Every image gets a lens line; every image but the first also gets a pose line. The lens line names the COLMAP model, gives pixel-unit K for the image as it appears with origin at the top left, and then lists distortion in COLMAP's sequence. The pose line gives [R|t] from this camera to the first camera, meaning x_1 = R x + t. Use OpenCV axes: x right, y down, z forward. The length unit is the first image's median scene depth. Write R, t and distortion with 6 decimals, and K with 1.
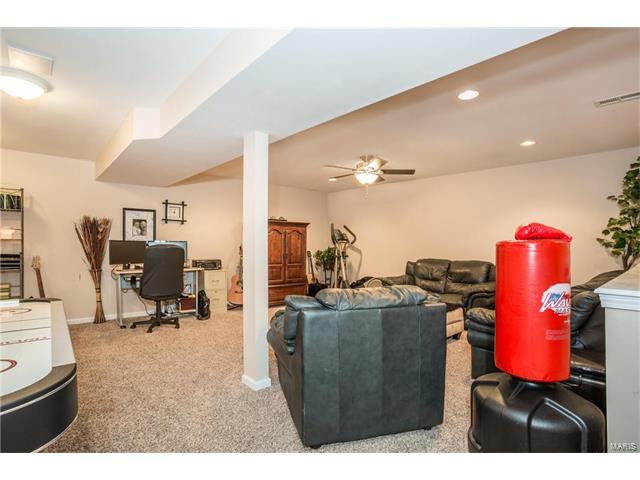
lens RADIAL K [[323.6, 0, 320.3], [0, 323.6, 240.7], [0, 0, 1]] dist [-0.042137, 0.012059]
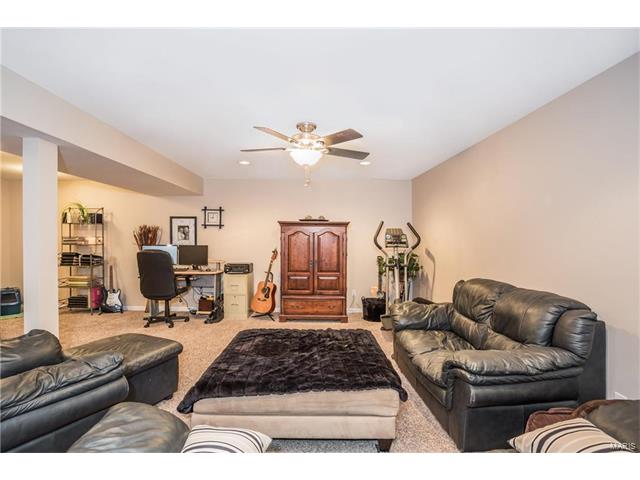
lens RADIAL K [[323.6, 0, 318.8], [0, 323.6, 239.6], [0, 0, 1]] dist [-0.042137, 0.012059]
pose [[0.751811, -0.003941, -0.659366, 0.534068], [0.007363, 0.999970, 0.002419, -0.016339], [0.659337, -0.006673, 0.751818, 0.445594]]
